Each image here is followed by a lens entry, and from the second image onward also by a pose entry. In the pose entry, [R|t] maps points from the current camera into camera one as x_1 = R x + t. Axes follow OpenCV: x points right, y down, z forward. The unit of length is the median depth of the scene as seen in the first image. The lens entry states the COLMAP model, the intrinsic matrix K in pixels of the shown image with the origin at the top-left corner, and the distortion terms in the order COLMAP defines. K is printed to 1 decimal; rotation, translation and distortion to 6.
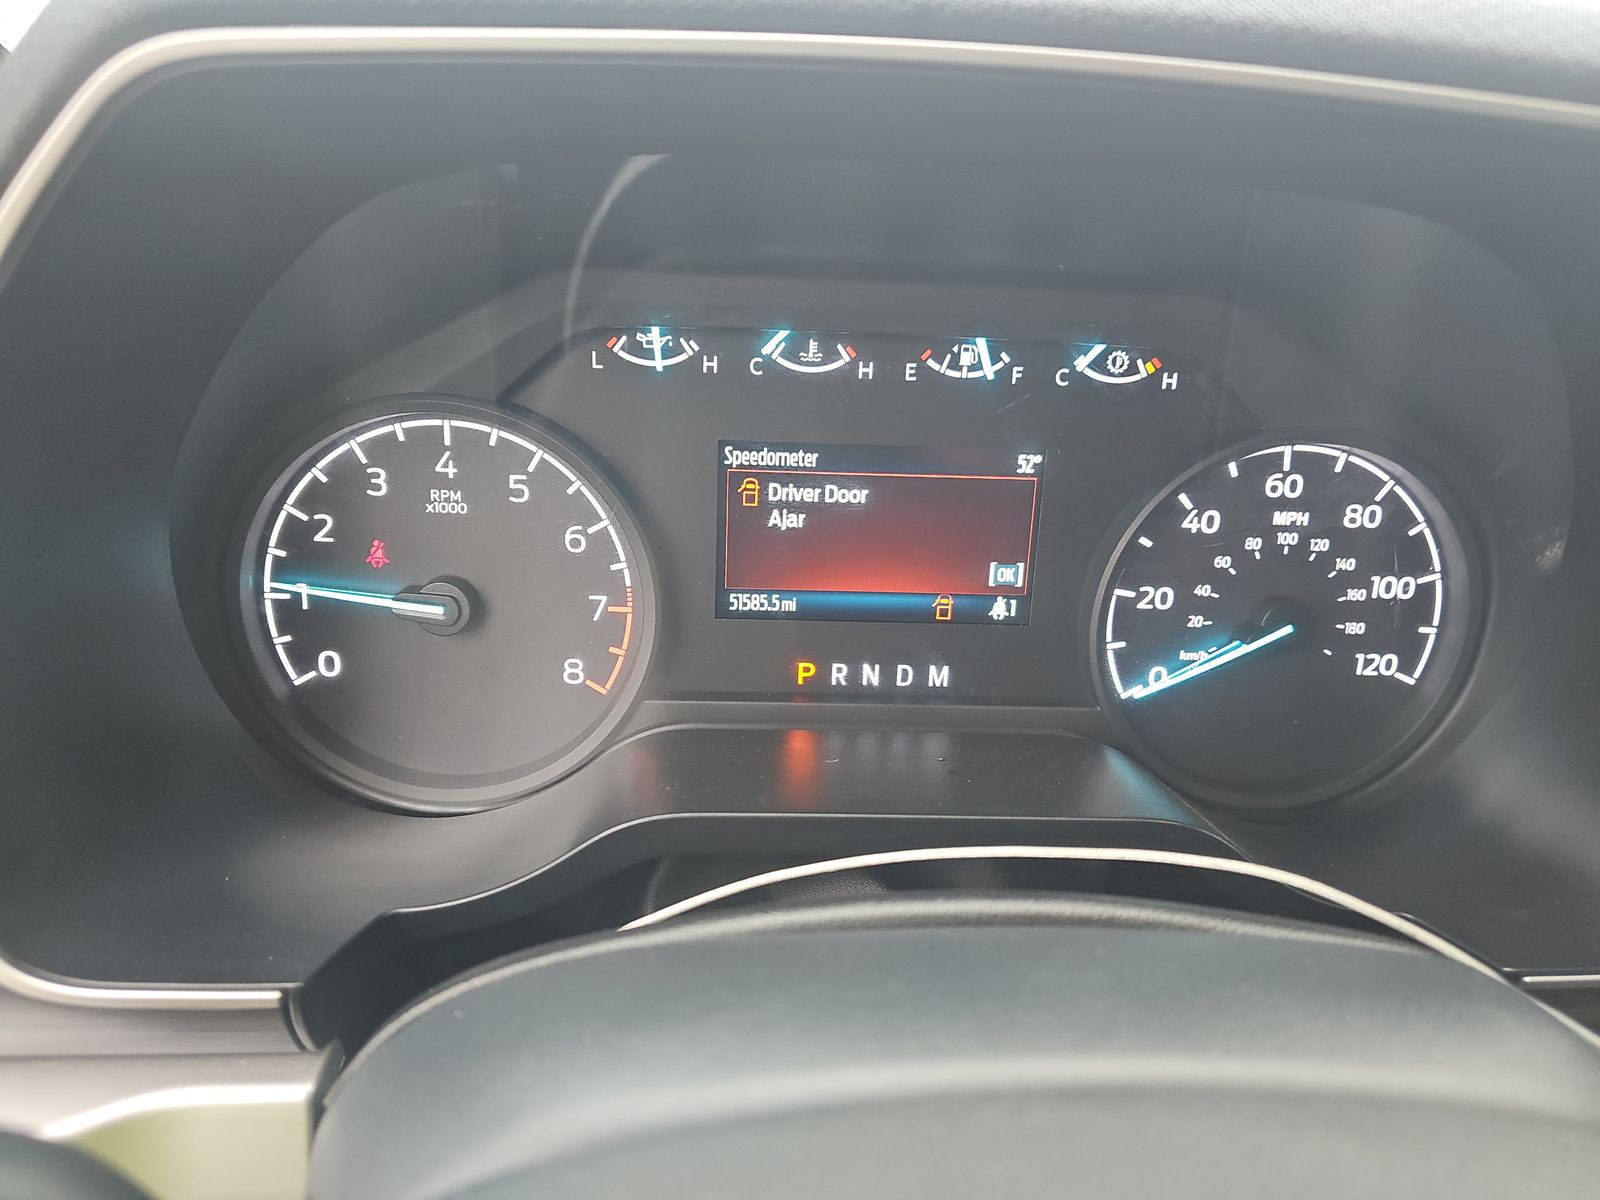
lens RADIAL K [[1049.6, 0, 794.3], [0, 1049.6, 601.6], [0, 0, 1]] dist [0.036231, -0.018274]
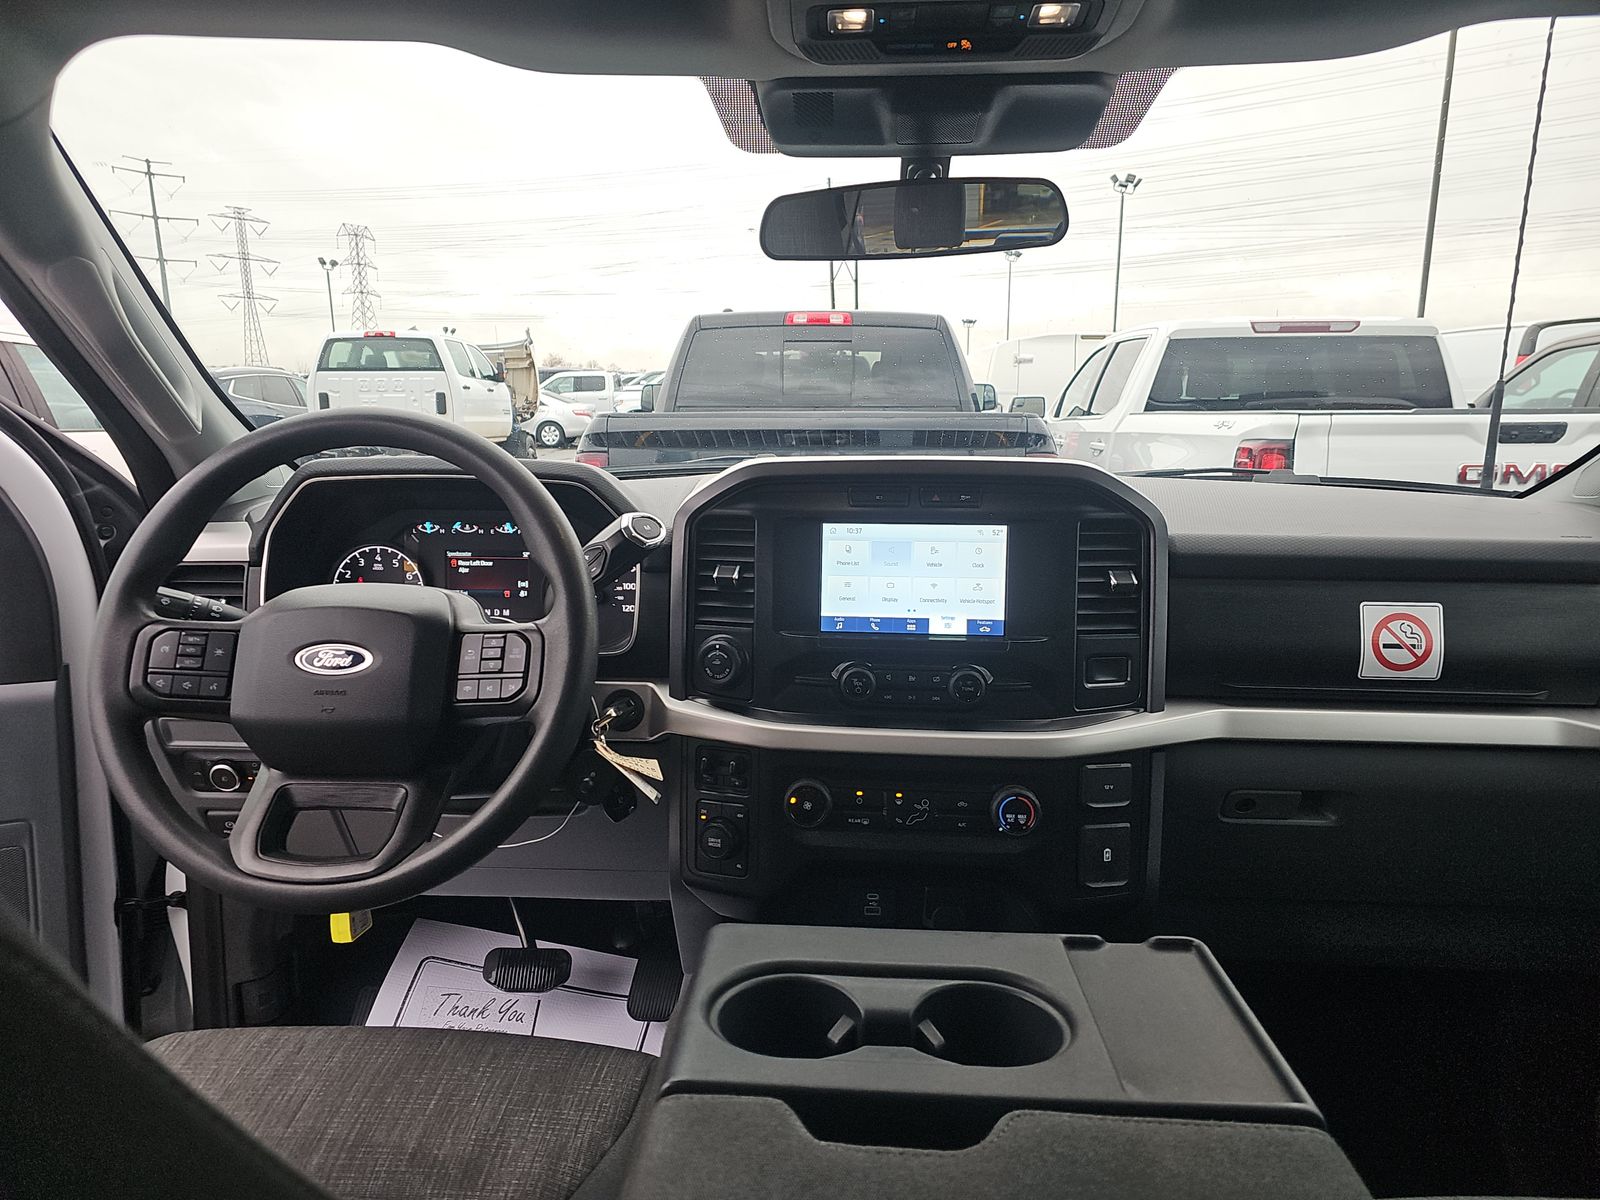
lens RADIAL K [[1049.6, 0, 797.9], [0, 1049.6, 596.6], [0, 0, 1]] dist [0.036231, -0.018274]
pose [[0.993041, -0.022672, -0.115564, 1.670944], [0.000992, 0.982870, -0.184298, 0.737895], [0.117763, 0.182901, 0.976053, -2.632279]]
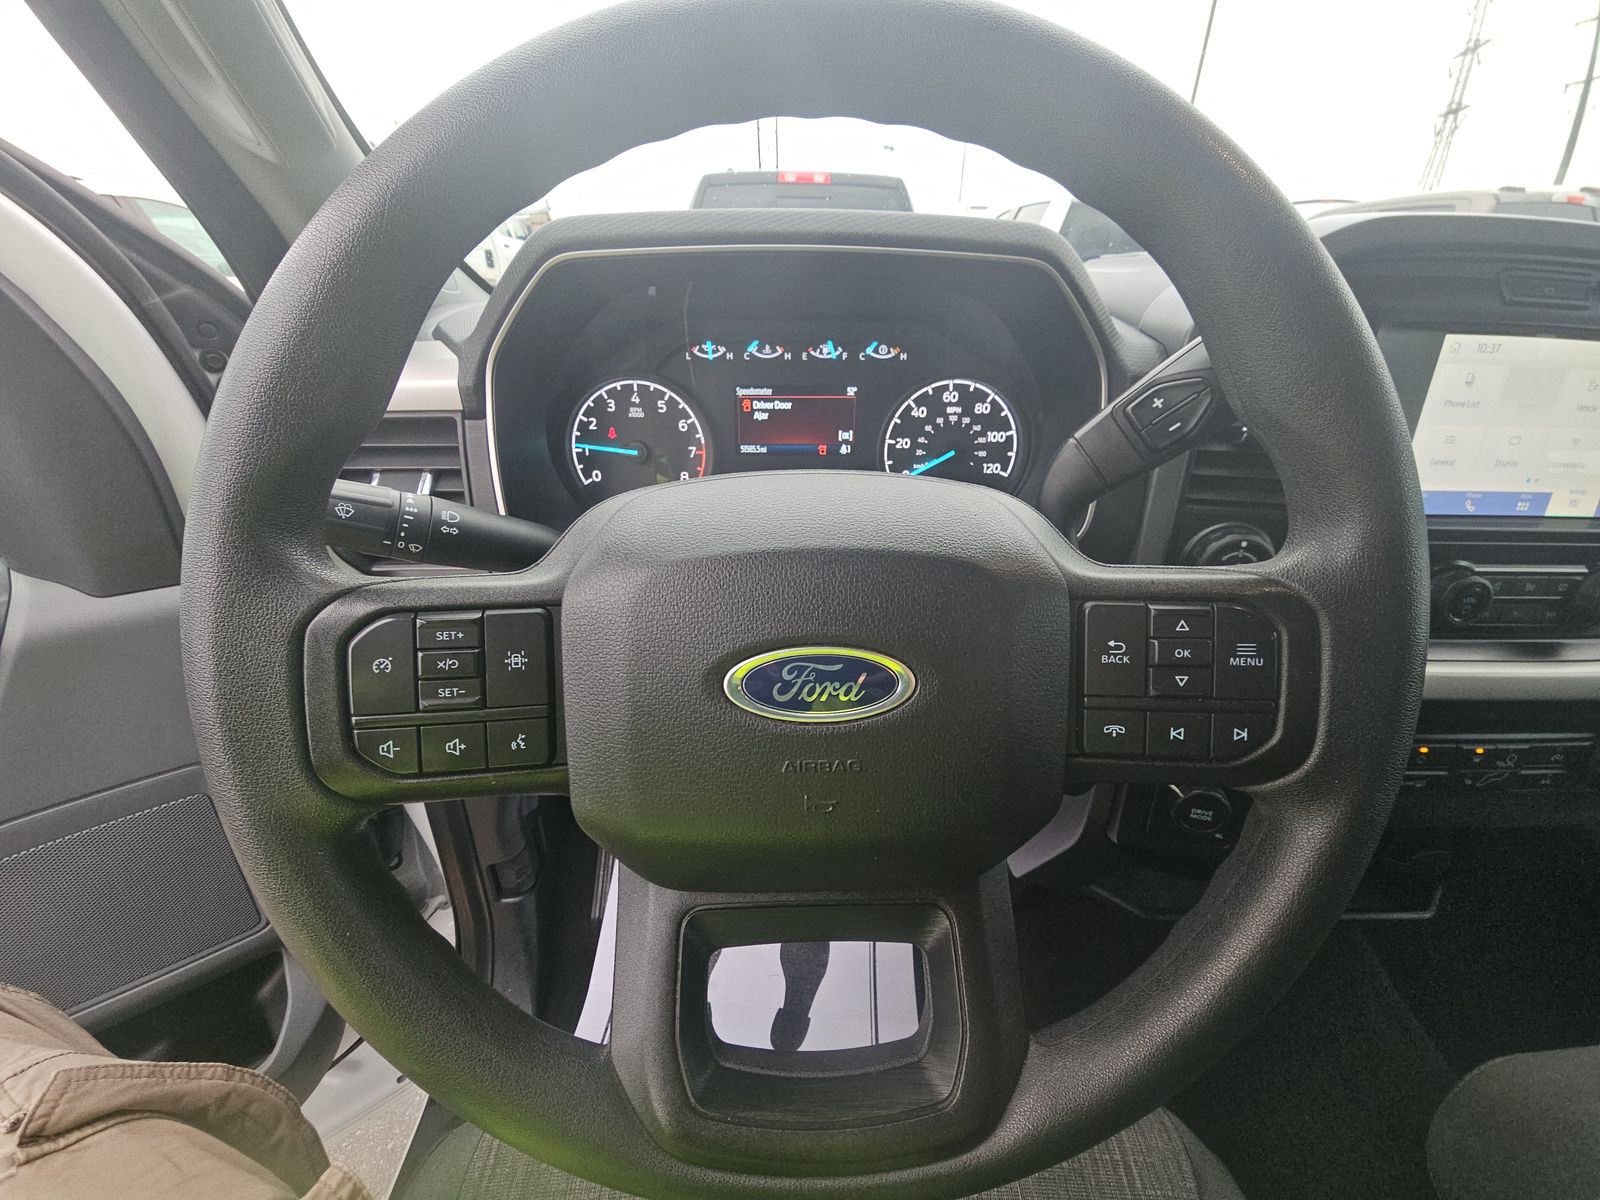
lens RADIAL K [[651.7, 0, 786.8], [0, 651.7, 610.2], [0, 0, 1]] dist [0.005830, -0.007143]
pose [[0.998635, -0.020989, -0.047836, 0.128625], [0.026410, 0.992938, 0.115661, 0.225455], [0.045071, -0.116766, 0.992136, -0.707642]]
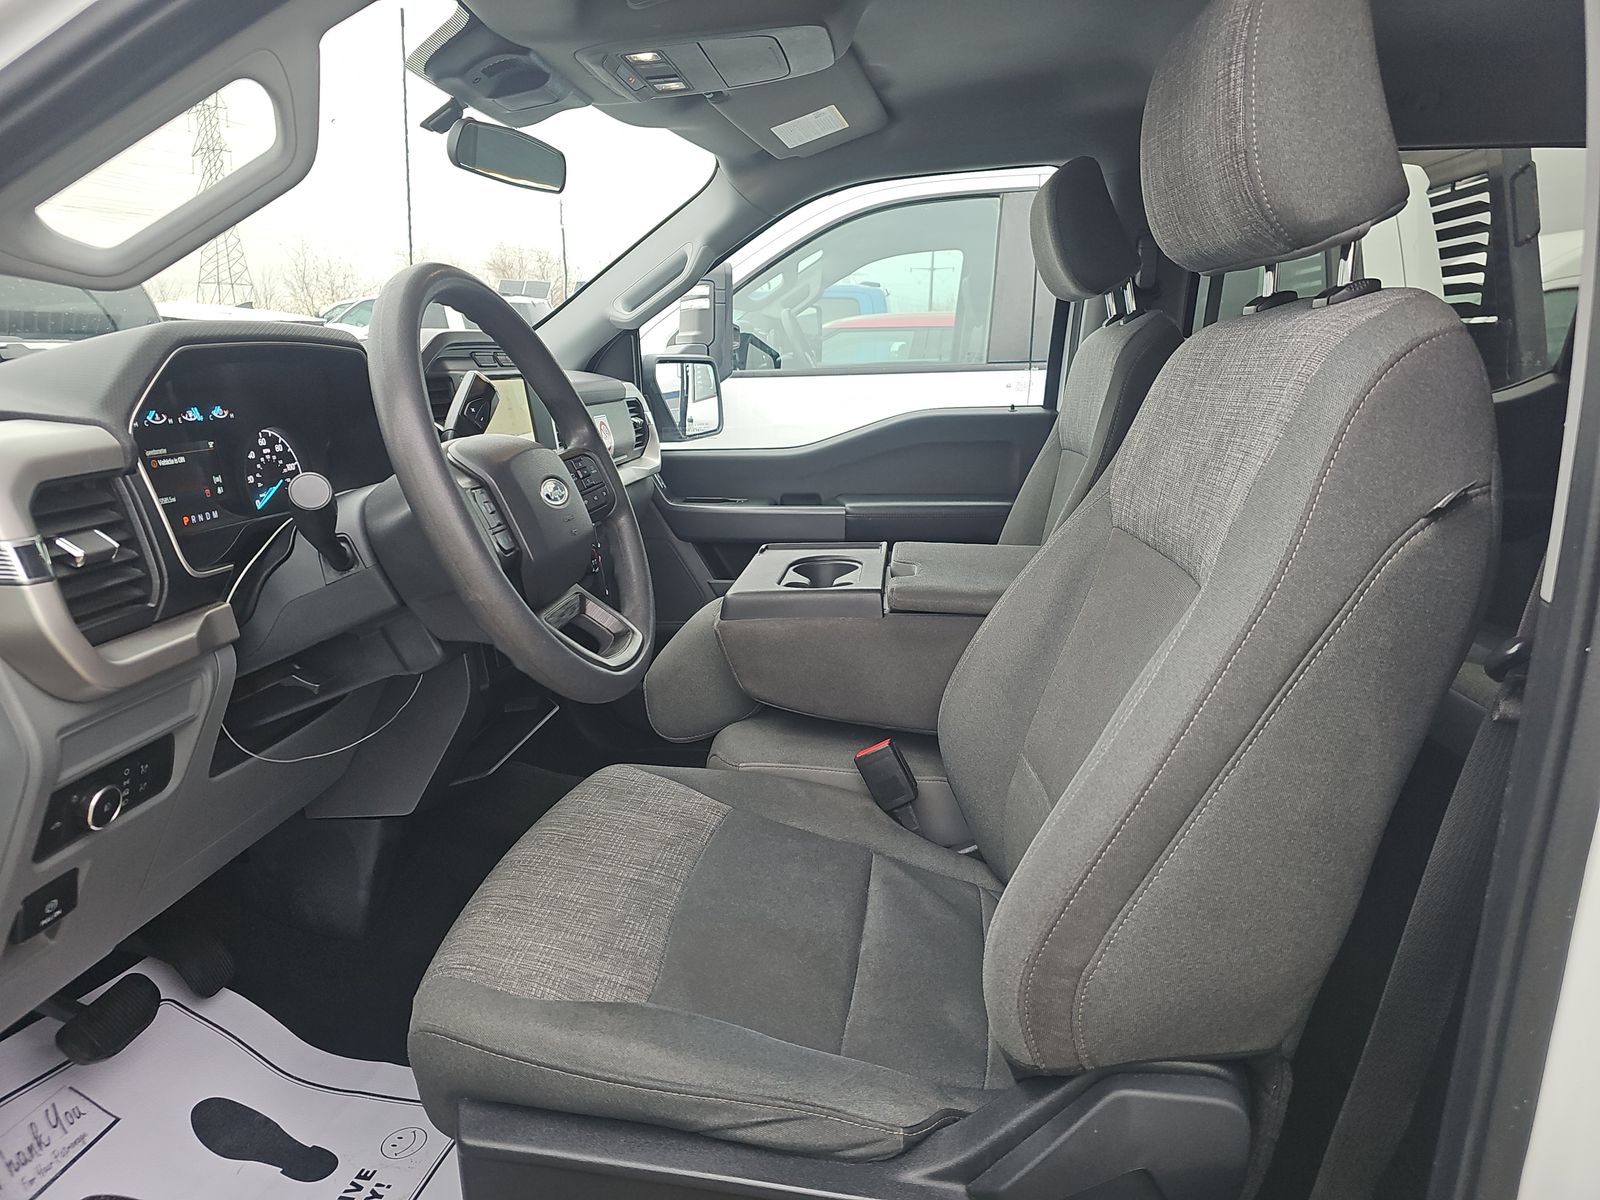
lens RADIAL K [[1049.6, 0, 802.1], [0, 1049.6, 597.9], [0, 0, 1]] dist [0.036231, -0.018274]
pose [[0.169401, -0.271279, 0.947476, -2.781569], [0.367597, 0.909387, 0.194649, 0.345297], [-0.914427, 0.315315, 0.253772, -1.402540]]
